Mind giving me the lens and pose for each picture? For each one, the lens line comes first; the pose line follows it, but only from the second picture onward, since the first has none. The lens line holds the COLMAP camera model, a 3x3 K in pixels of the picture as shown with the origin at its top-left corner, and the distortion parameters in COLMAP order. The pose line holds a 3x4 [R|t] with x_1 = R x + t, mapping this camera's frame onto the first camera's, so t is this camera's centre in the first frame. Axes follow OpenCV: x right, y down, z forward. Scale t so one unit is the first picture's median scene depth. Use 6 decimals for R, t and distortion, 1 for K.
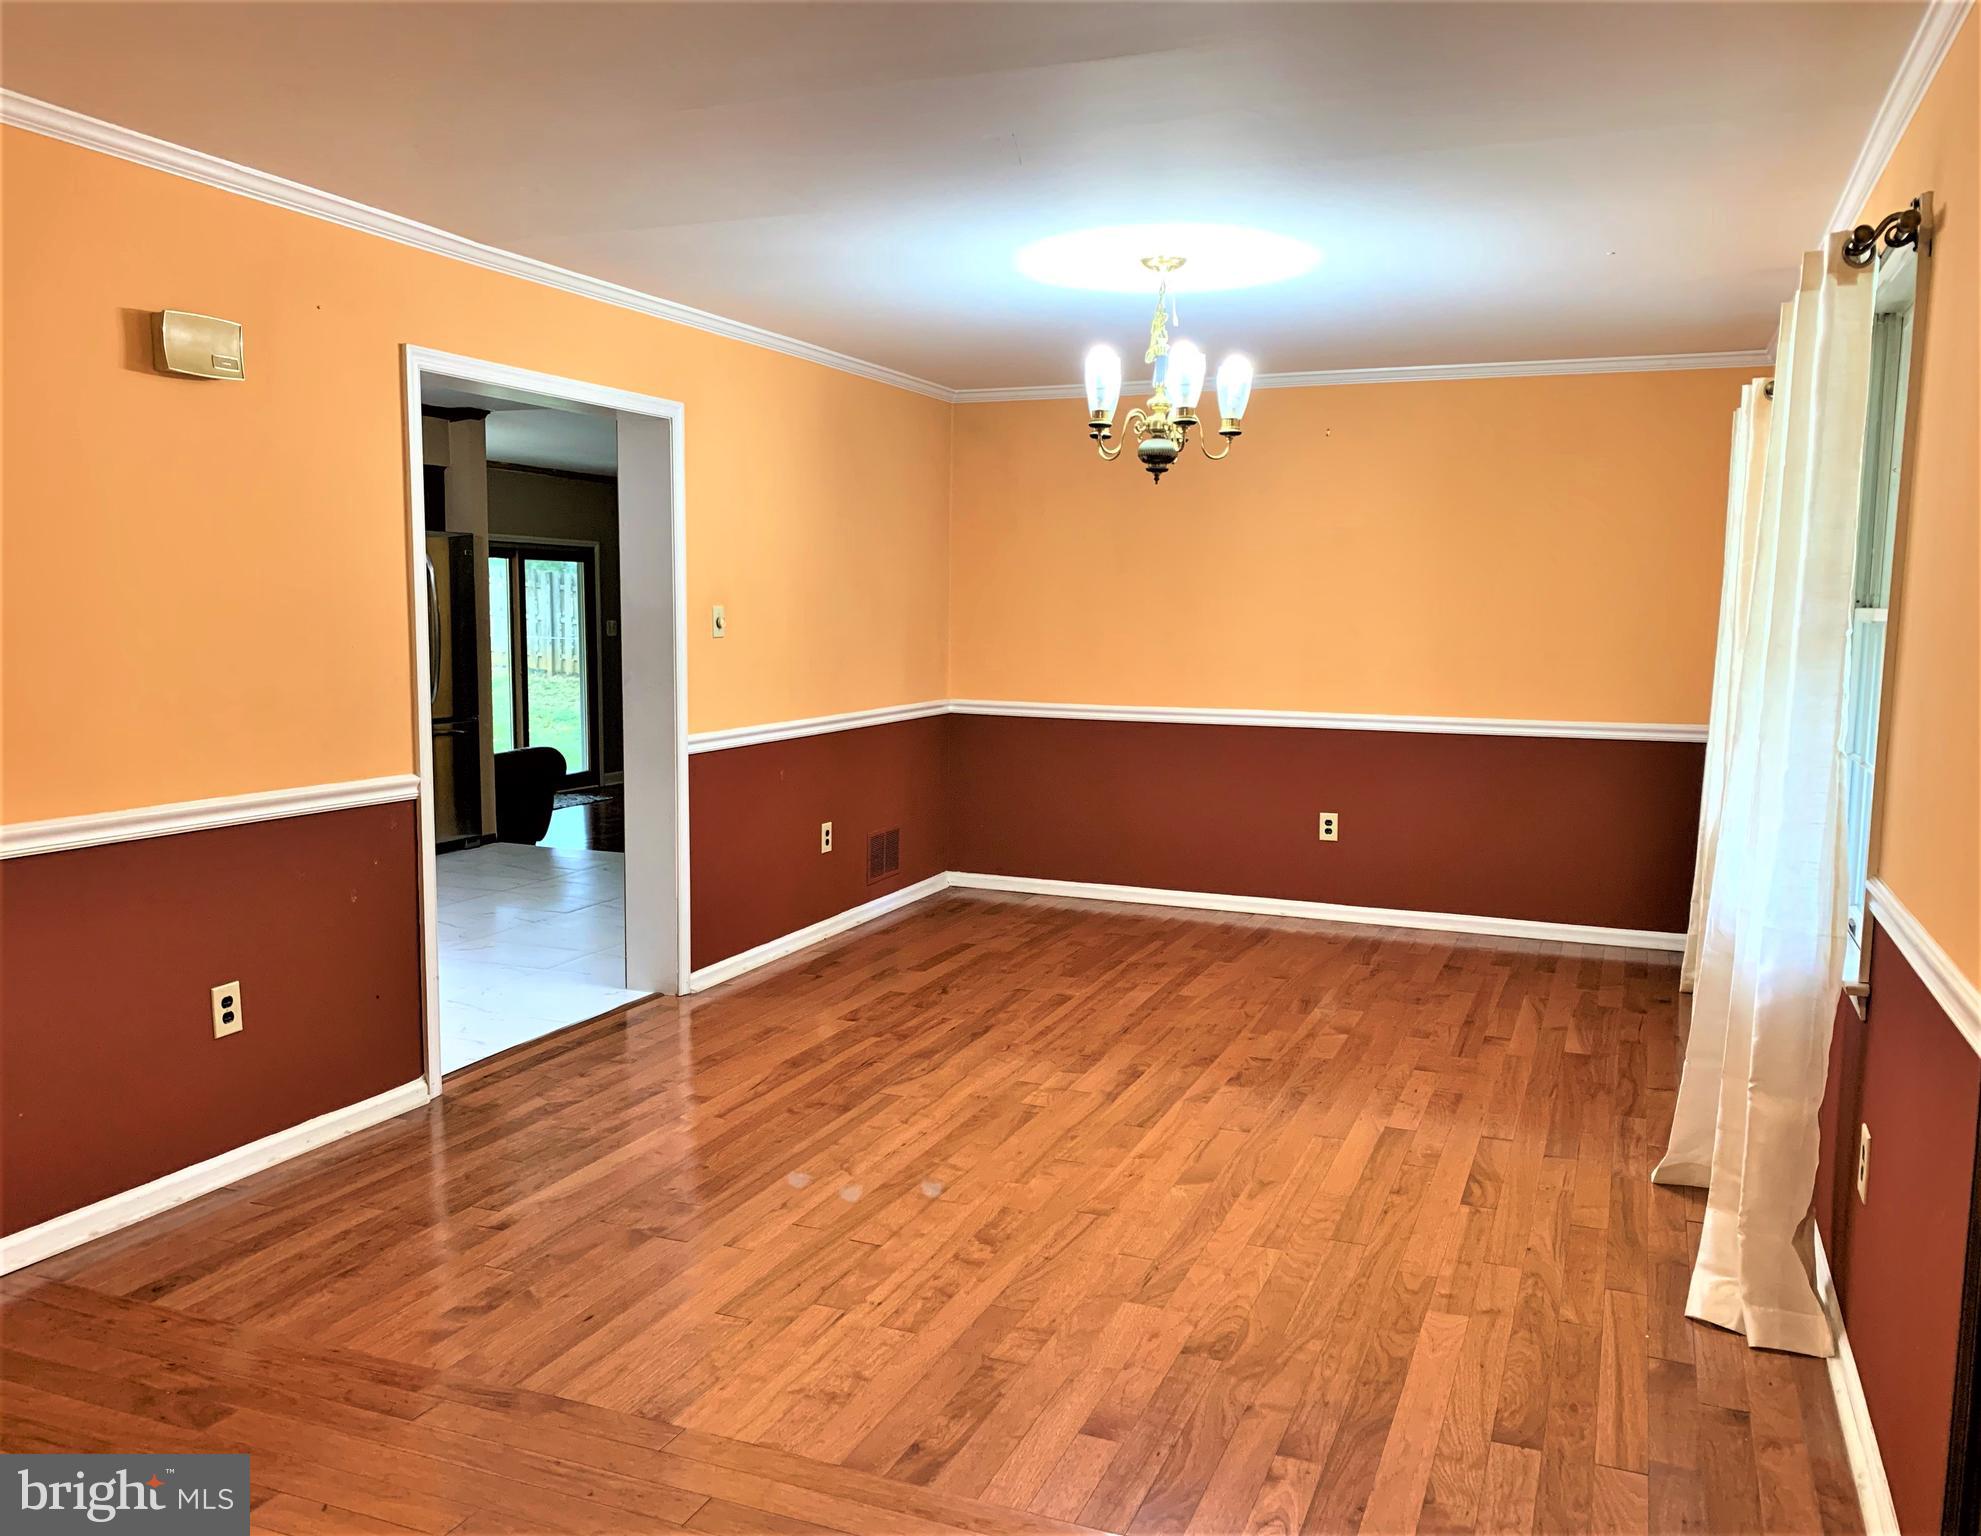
lens RADIAL K [[1559.6, 0, 1003.4], [0, 1559.6, 767.9], [0, 0, 1]] dist [0.045188, -0.026009]
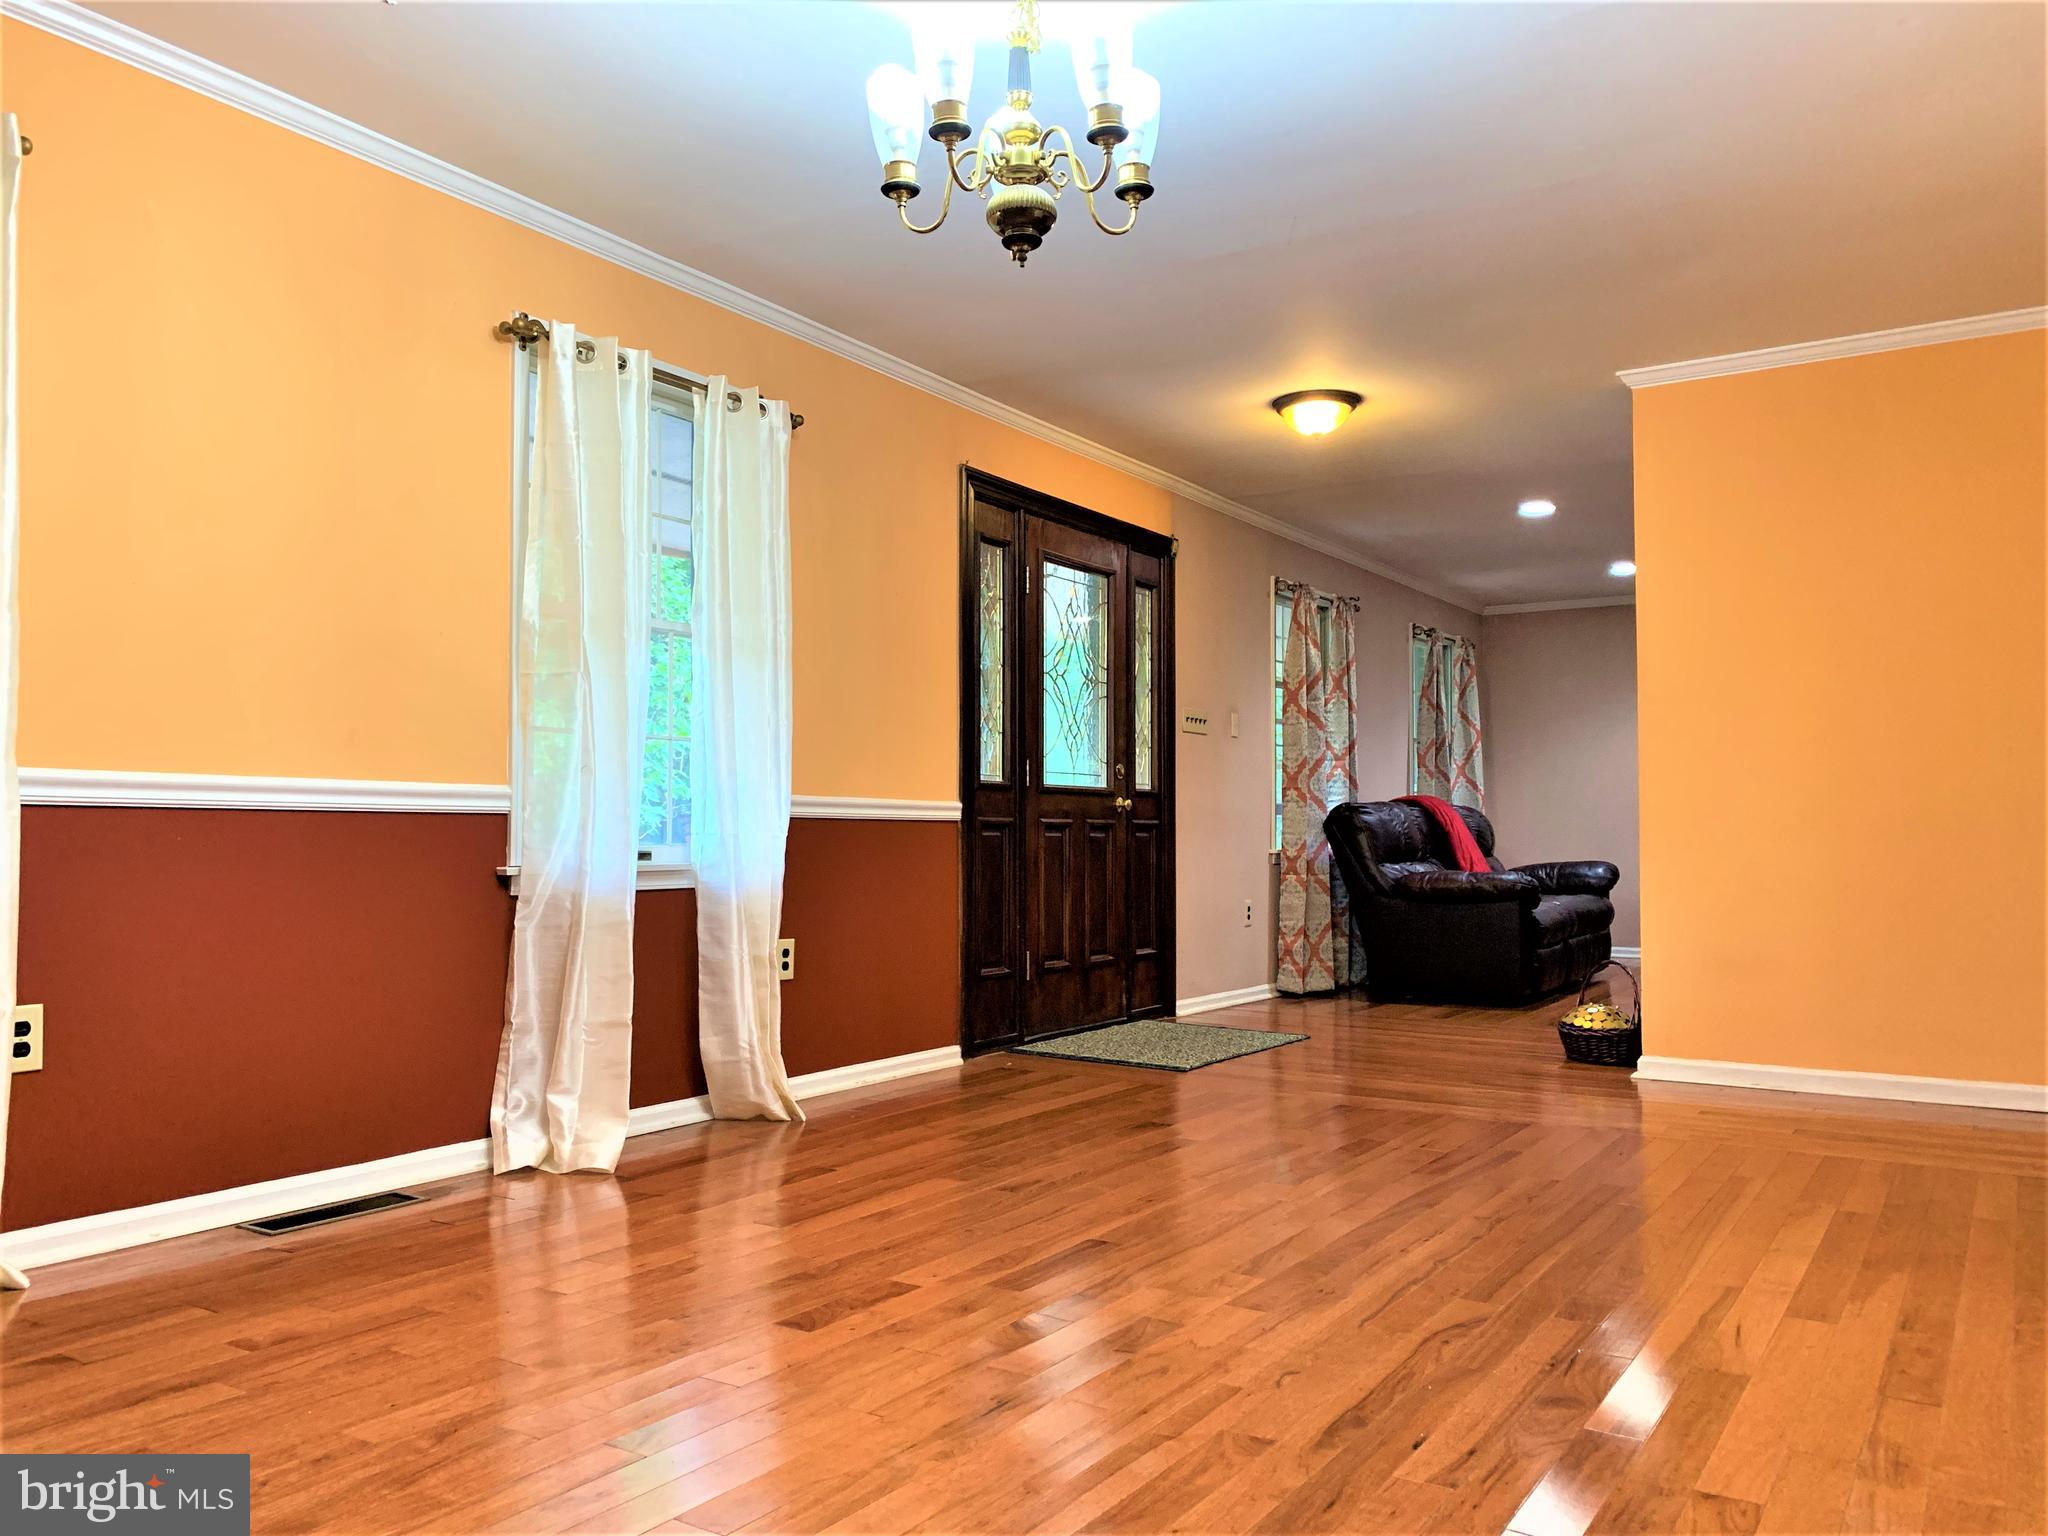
lens RADIAL K [[1561.7, 0, 1010.6], [0, 1561.7, 782.7], [0, 0, 1]] dist [0.054291, -0.056144]
pose [[-0.982341, -0.006024, 0.187002, -0.005586], [0.008284, 0.997101, 0.075633, -0.041861], [-0.186916, 0.075847, -0.979444, 1.655378]]
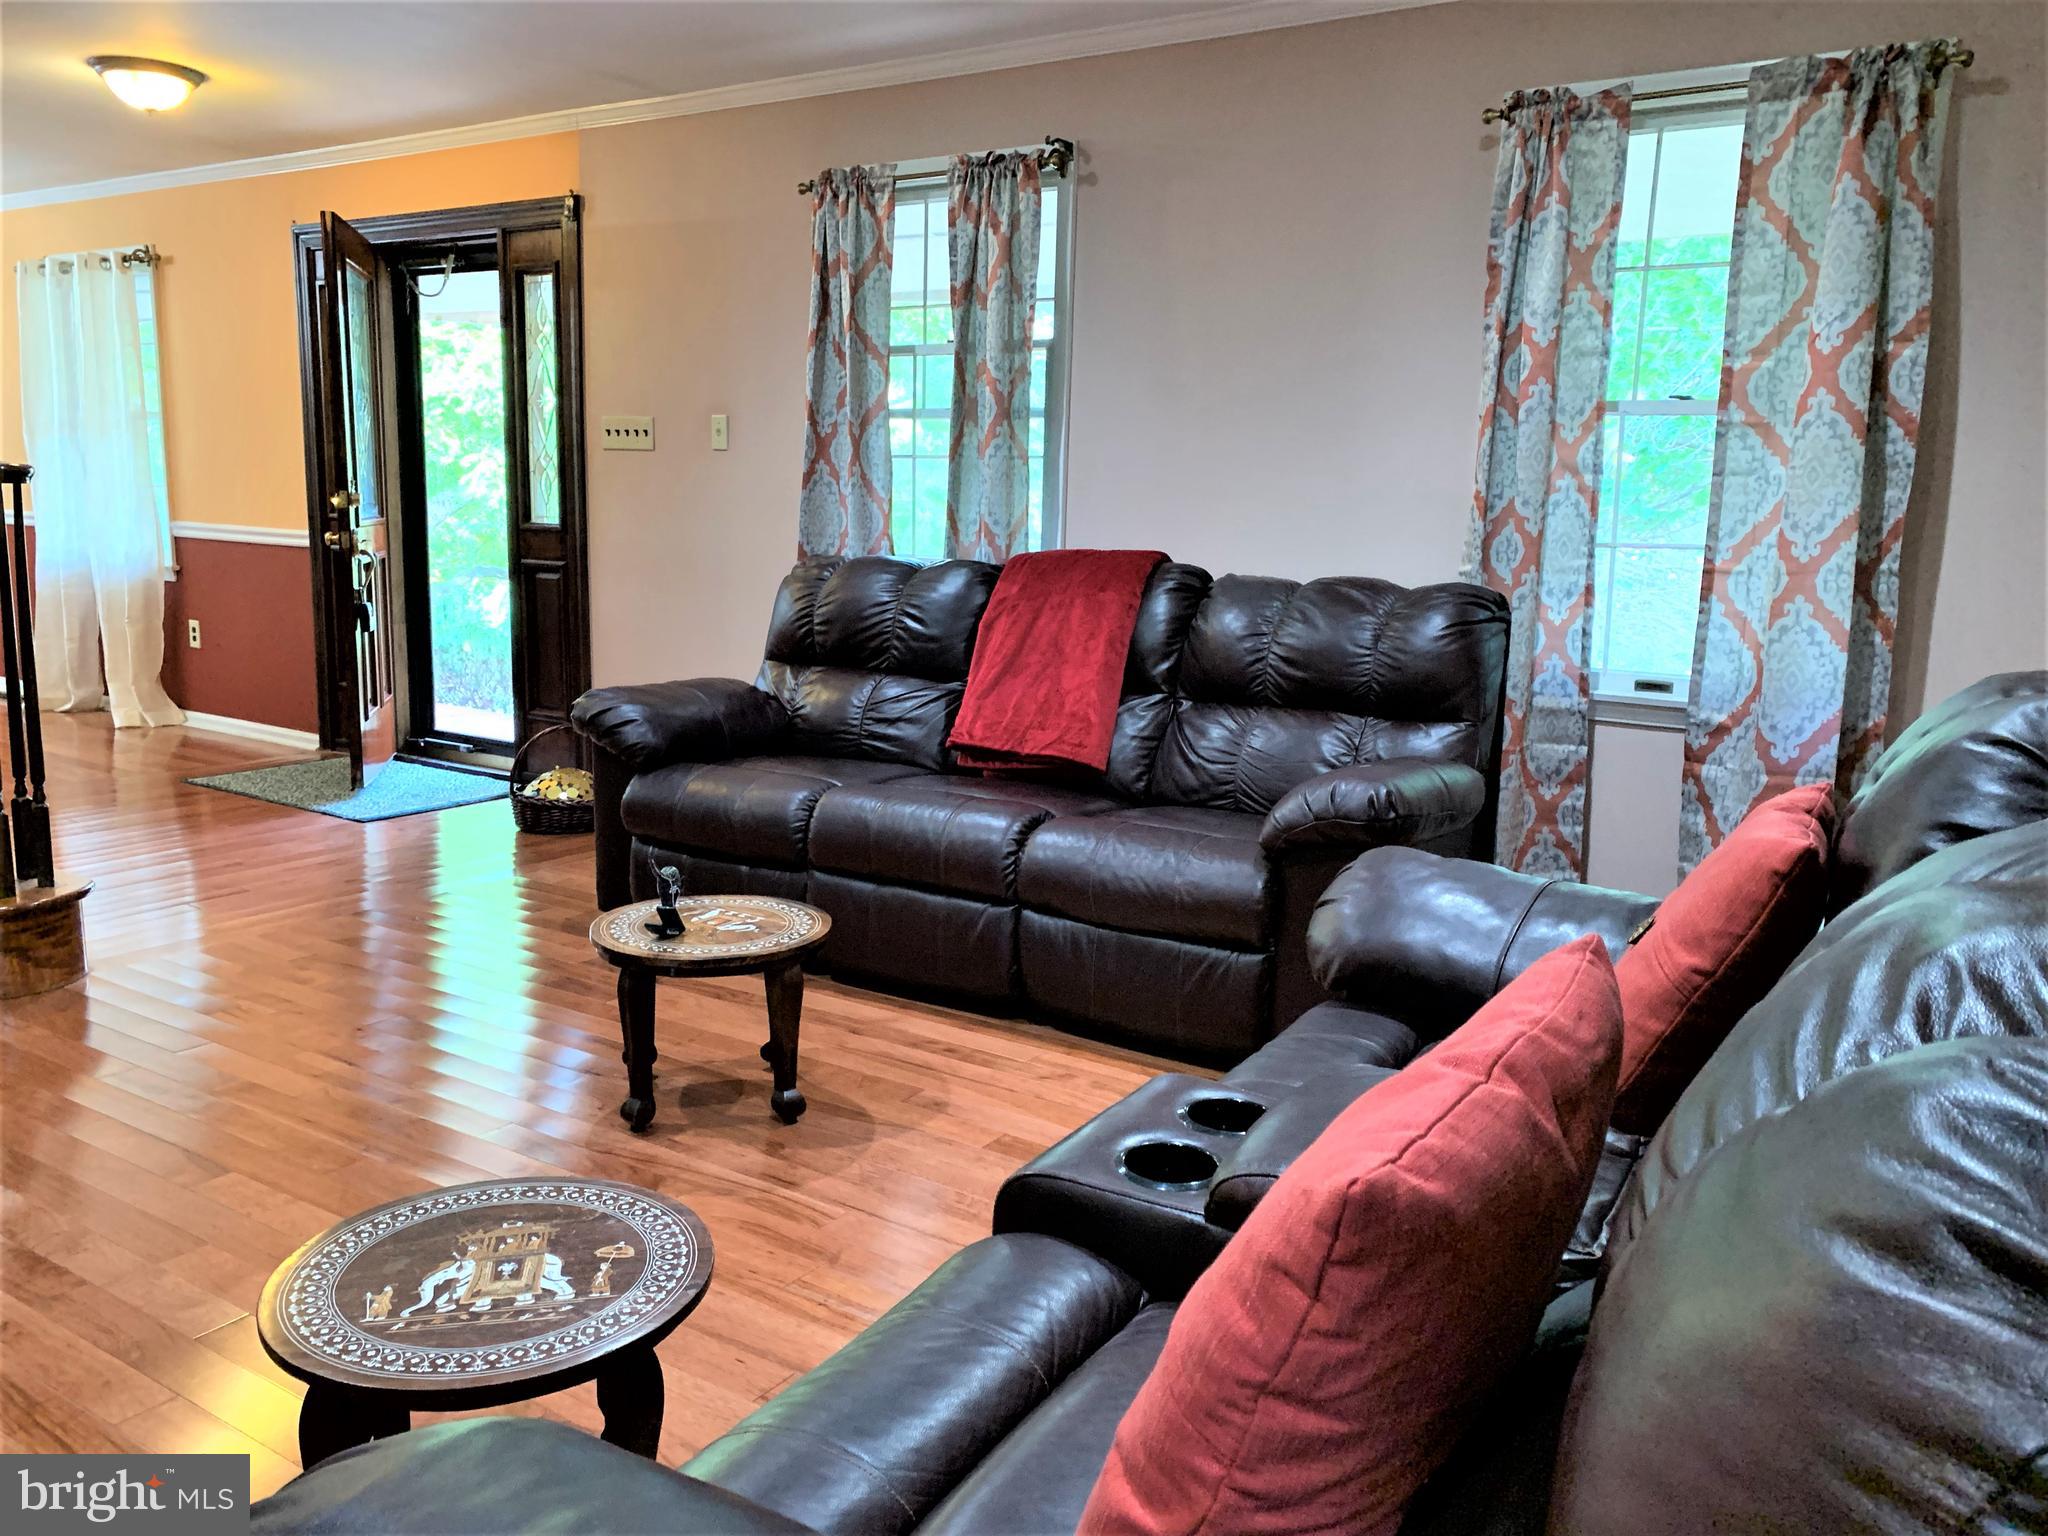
lens RADIAL K [[1561.7, 0, 1030.3], [0, 1561.7, 777.8], [0, 0, 1]] dist [0.054291, -0.056144]
pose [[0.197299, -0.178484, 0.963959, -1.073304], [0.078977, 0.982985, 0.165842, 0.104709], [-0.977157, 0.043410, 0.208038, -0.533713]]
